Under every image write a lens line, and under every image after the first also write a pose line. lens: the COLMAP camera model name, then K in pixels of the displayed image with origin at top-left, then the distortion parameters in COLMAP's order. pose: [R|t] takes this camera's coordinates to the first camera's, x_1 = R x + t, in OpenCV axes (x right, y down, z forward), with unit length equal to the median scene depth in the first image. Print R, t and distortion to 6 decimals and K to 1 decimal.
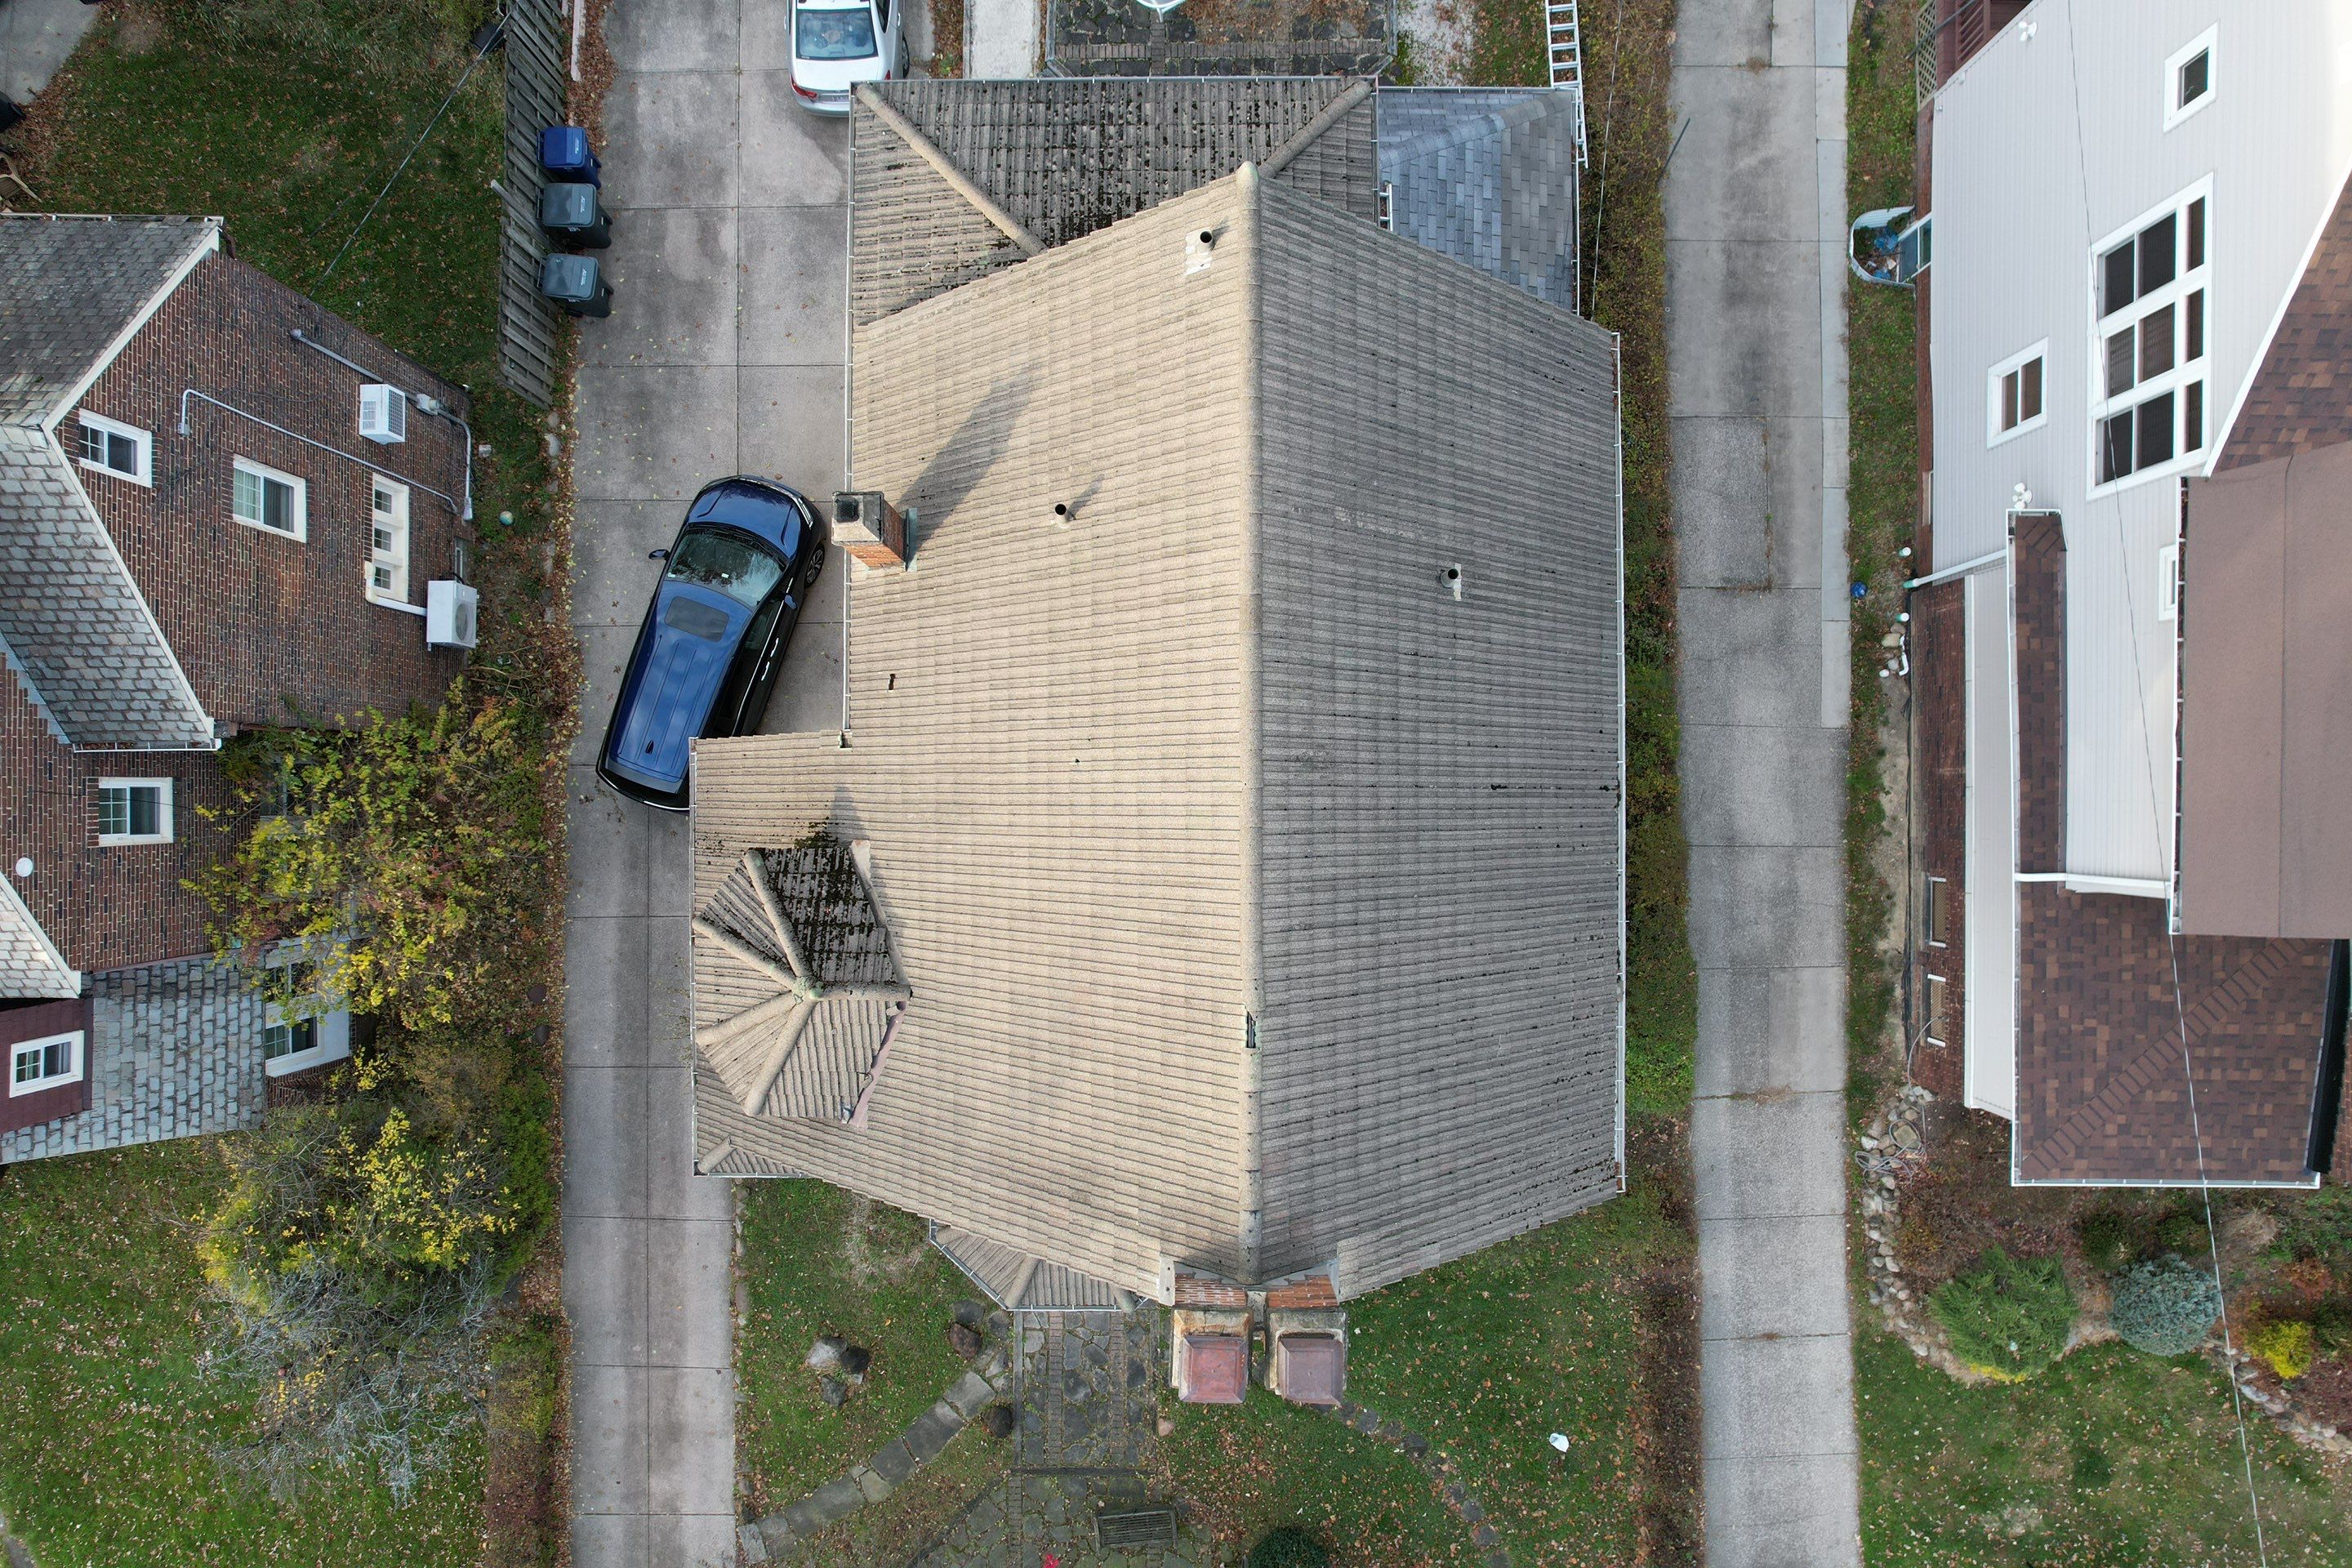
lens RADIAL K [[1508.8, 0, 1175.2], [0, 1508.8, 786.0], [0, 0, 1]] dist [-0.078570, 0.072190]
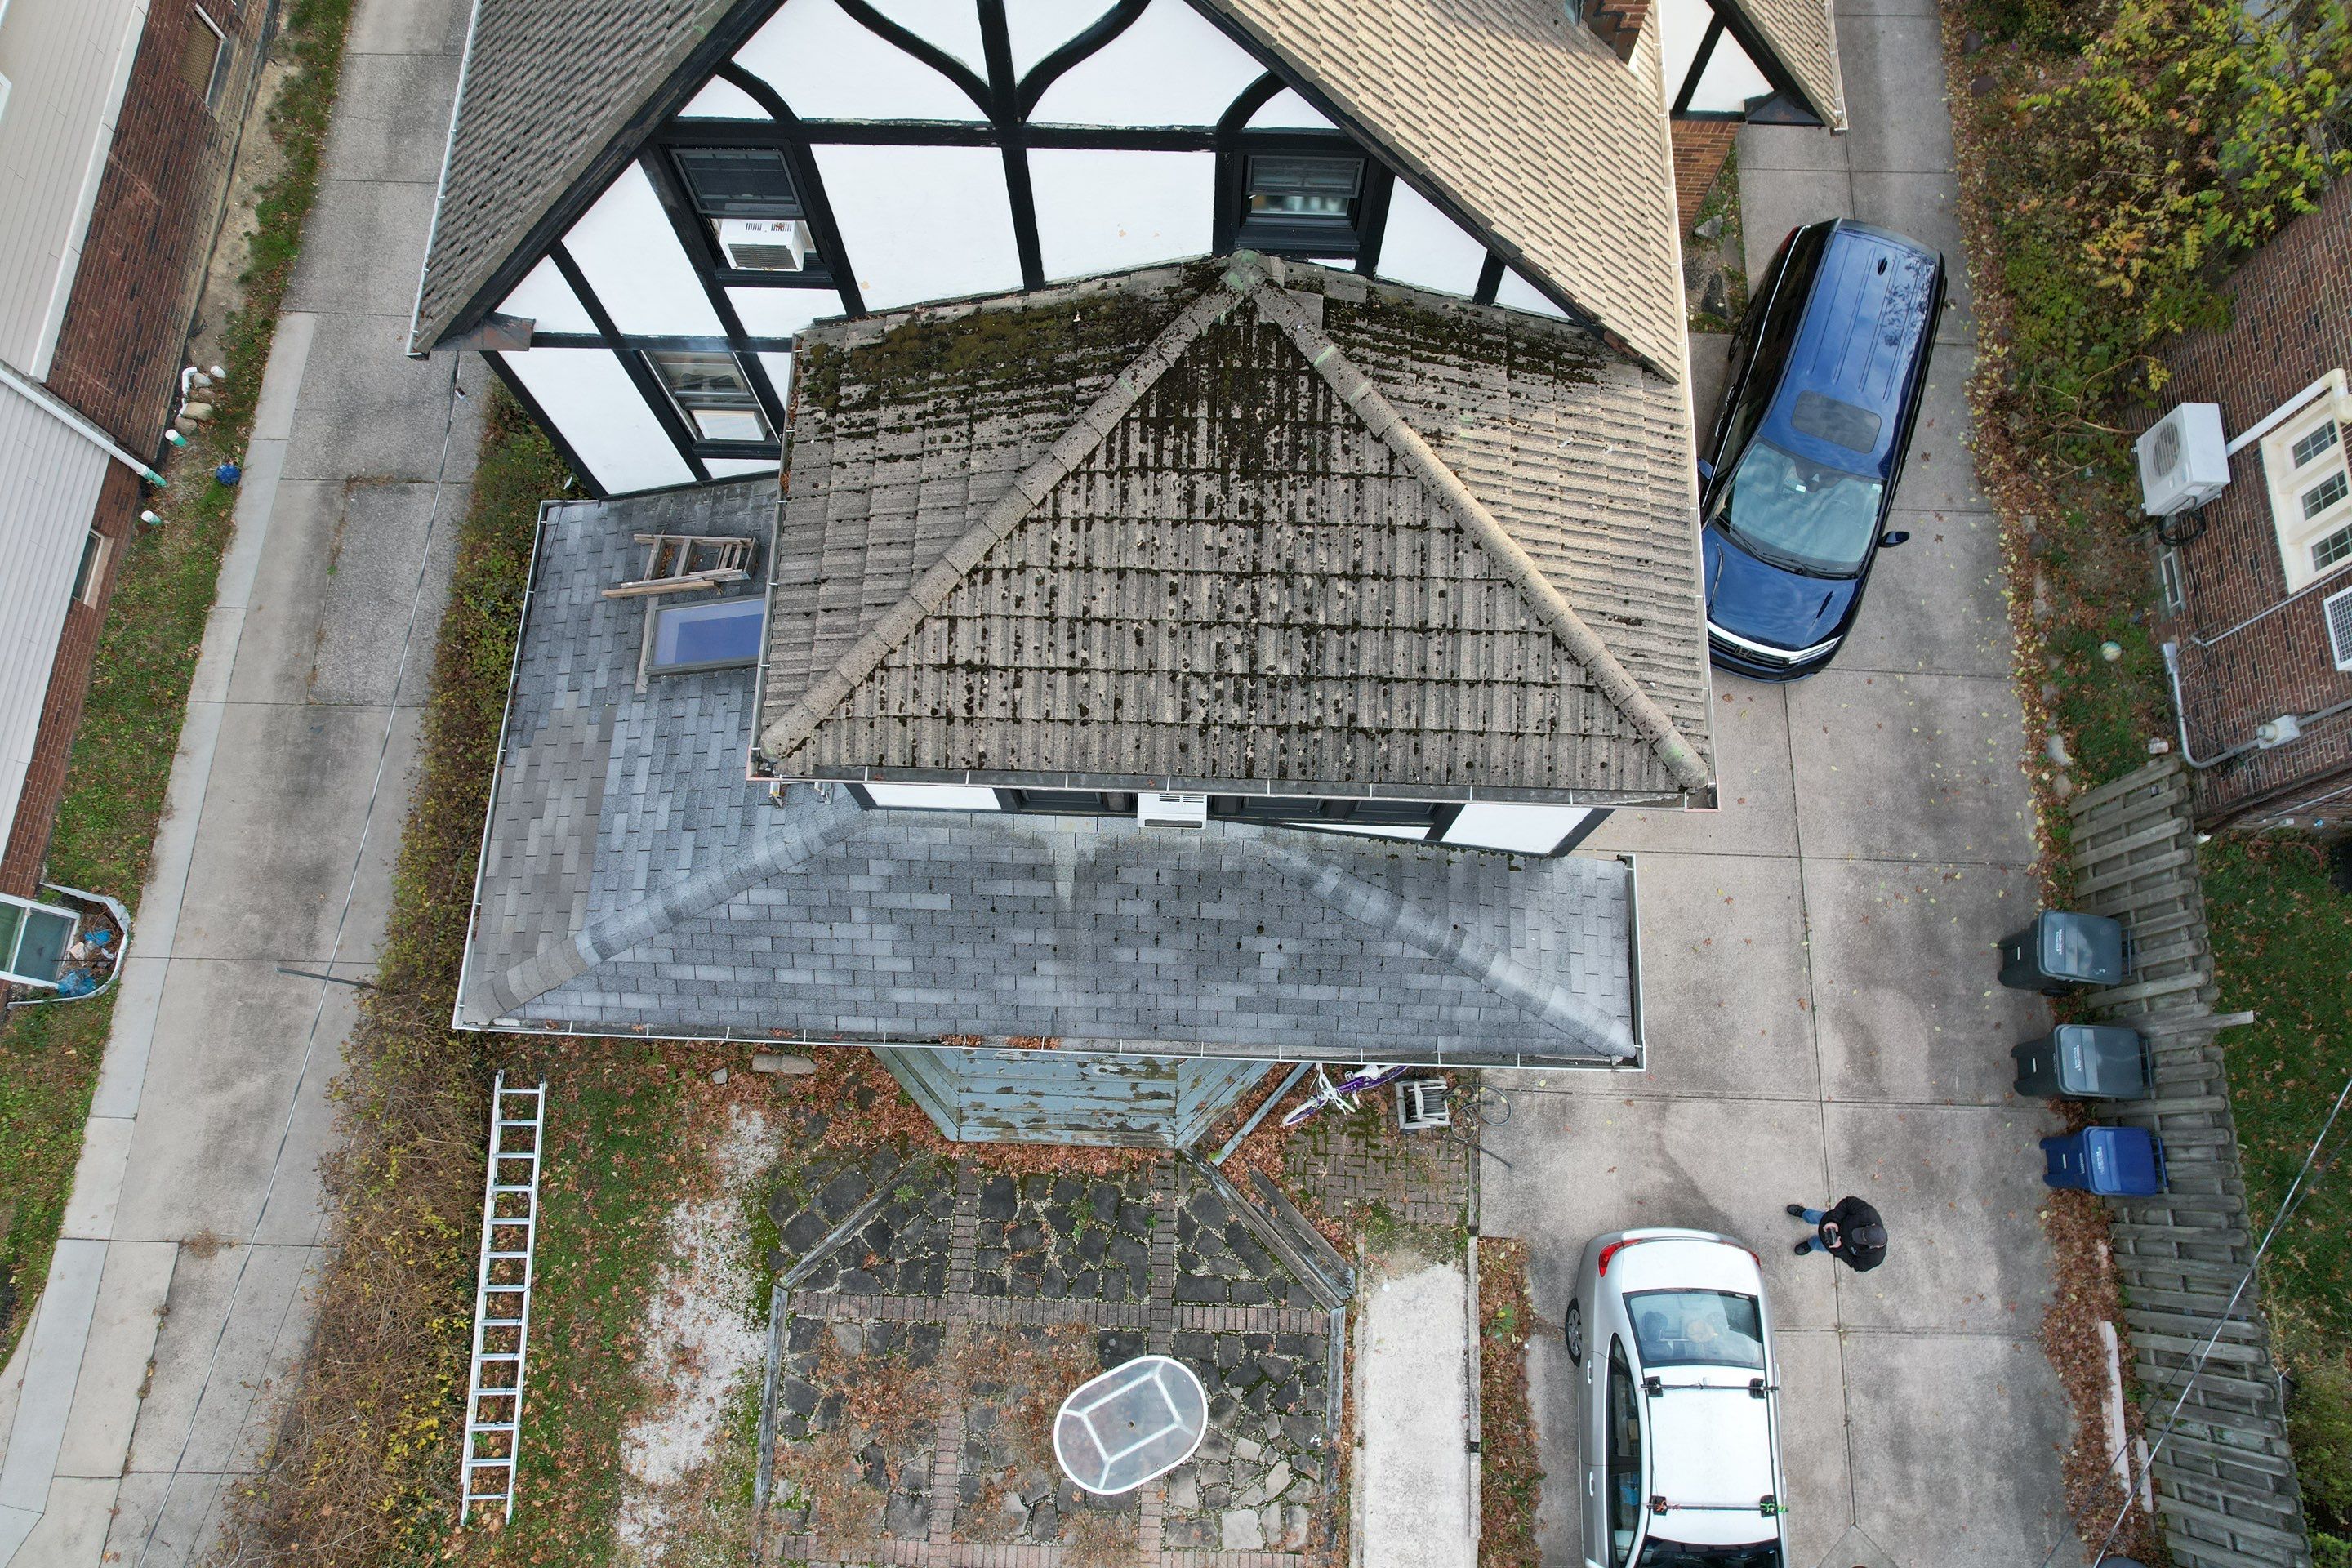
lens RADIAL K [[1500.9, 0, 1174.7], [0, 1500.9, 778.0], [0, 0, 1]] dist [-0.065310, 0.059558]
pose [[-0.999397, -0.028562, 0.019763, -0.024586], [0.033022, -0.957727, 0.285776, -0.489118], [0.010766, 0.286257, 0.958093, 0.372295]]
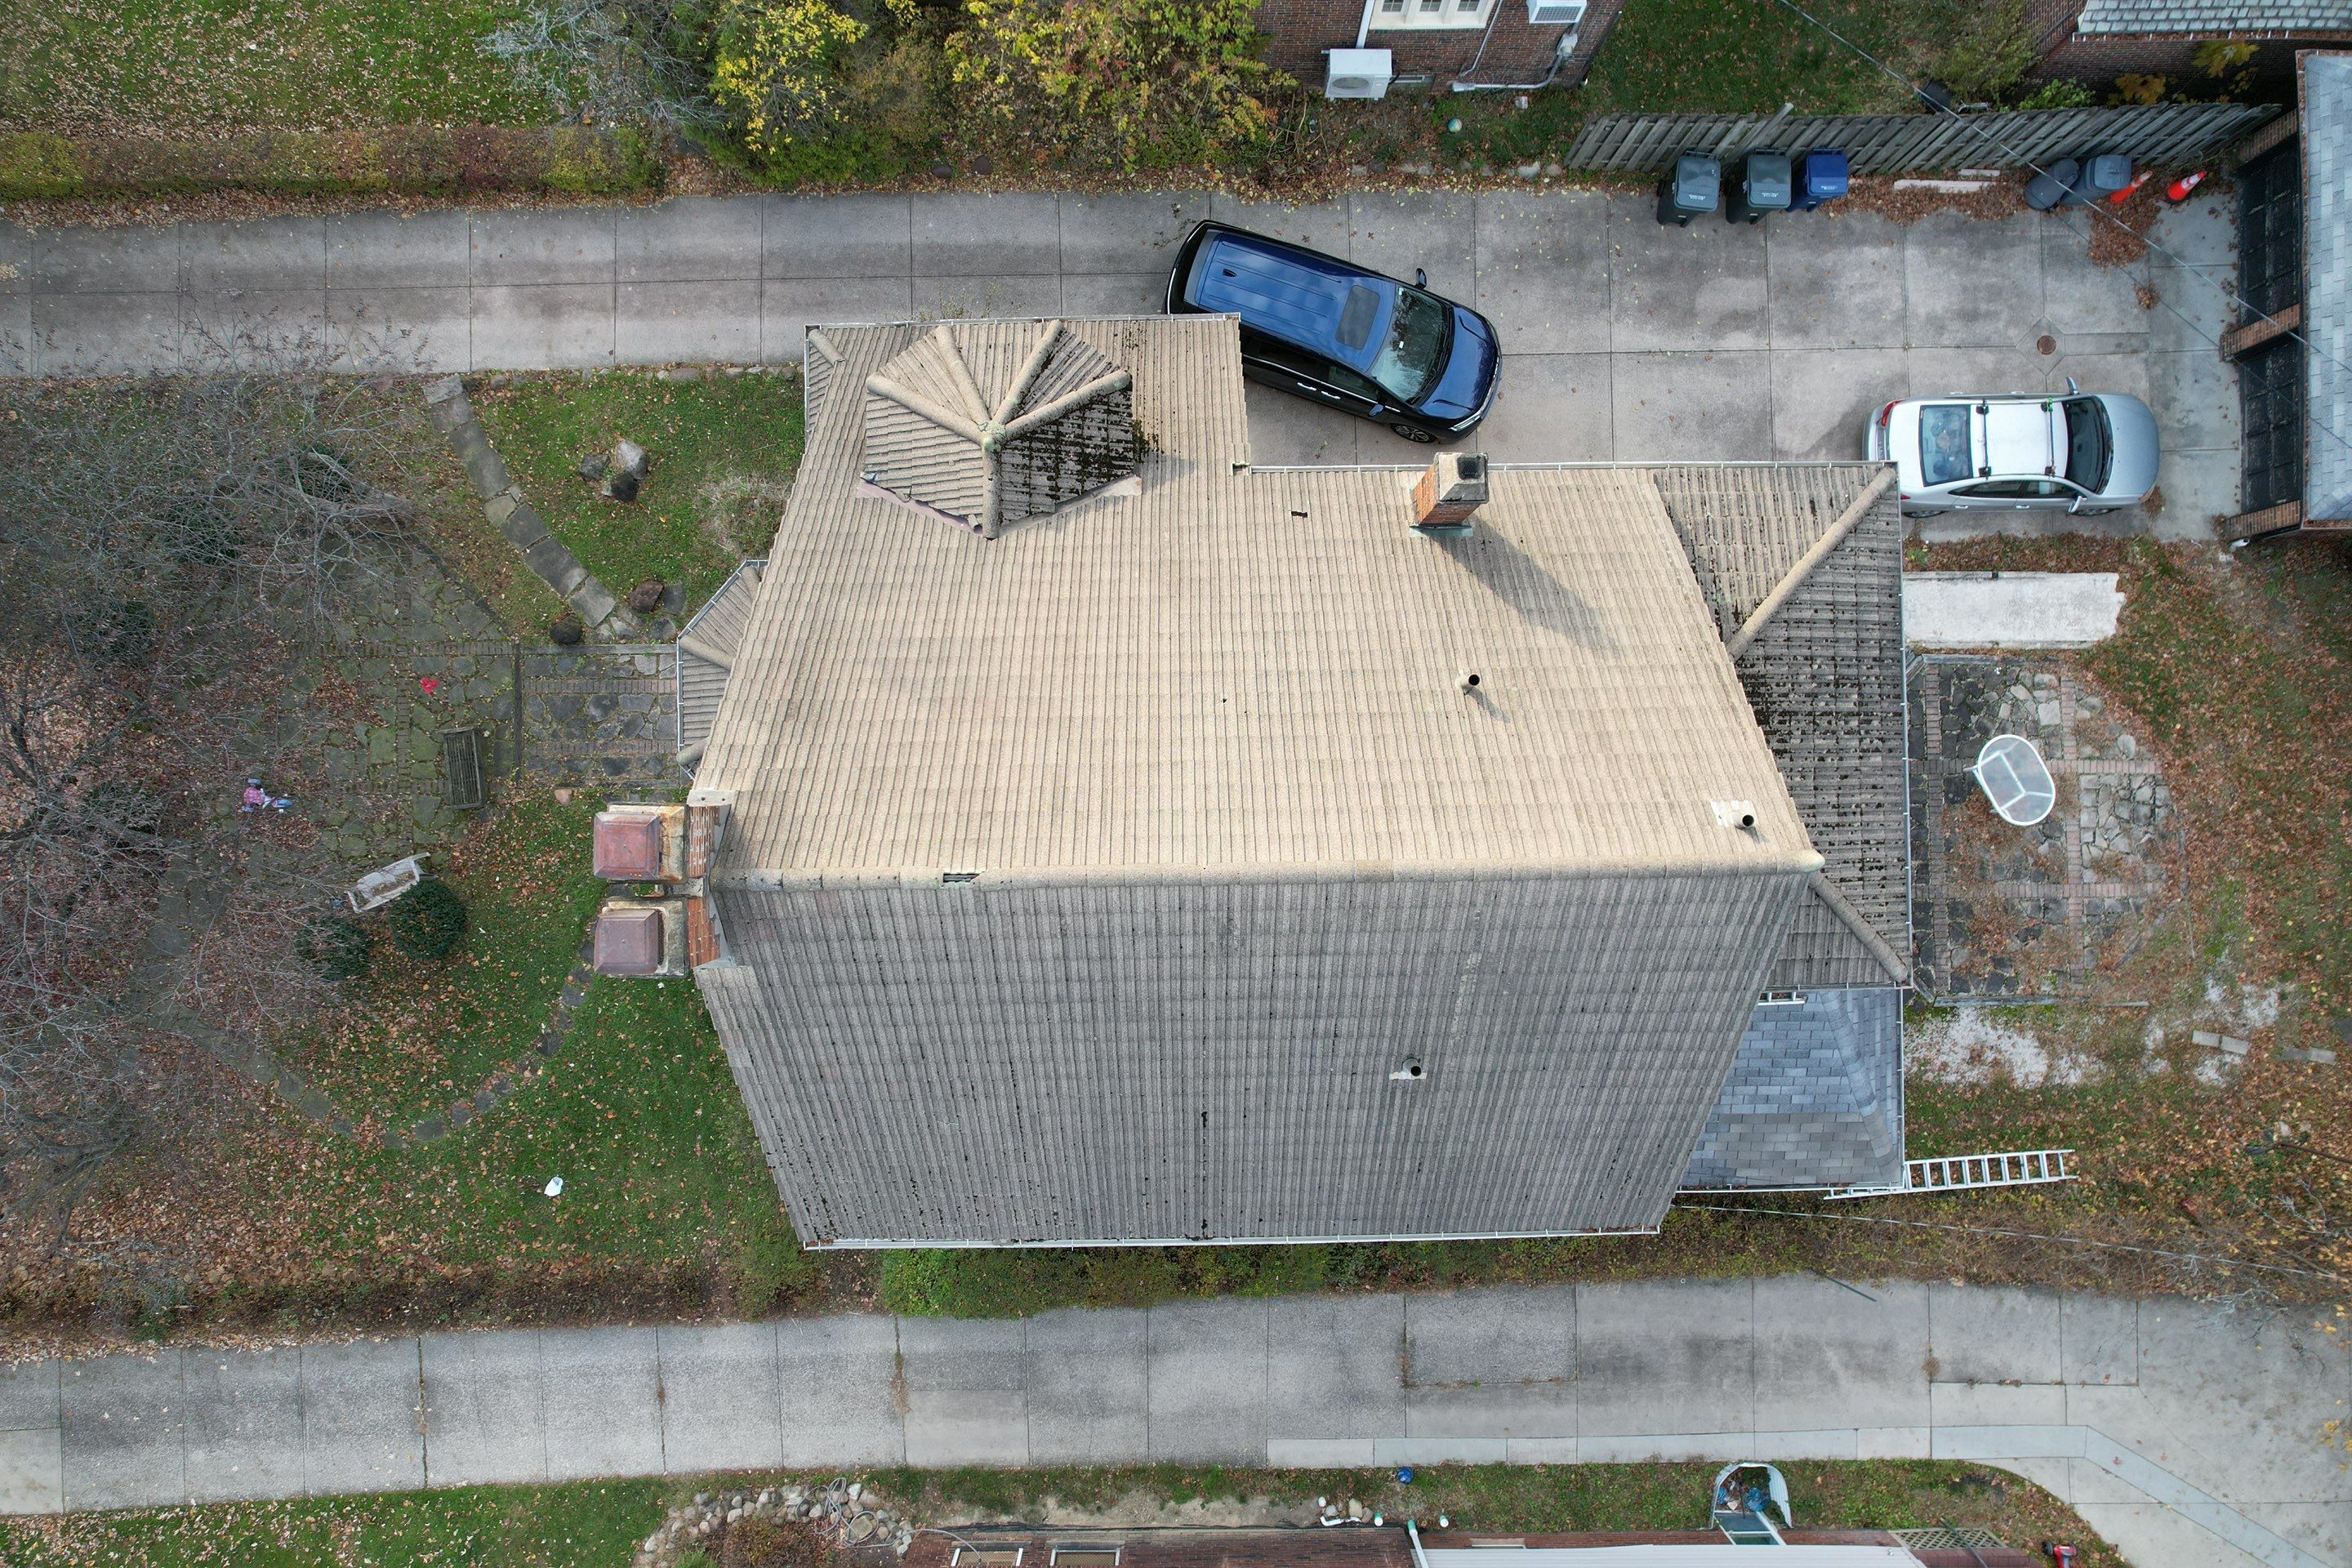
lens RADIAL K [[1508.8, 0, 1175.2], [0, 1508.8, 786.0], [0, 0, 1]] dist [-0.078570, 0.072190]
pose [[0.015699, 0.999867, -0.004336, -0.002578], [-0.999784, 0.015757, 0.013537, 0.002198], [0.013603, 0.004123, 0.999899, -0.004817]]
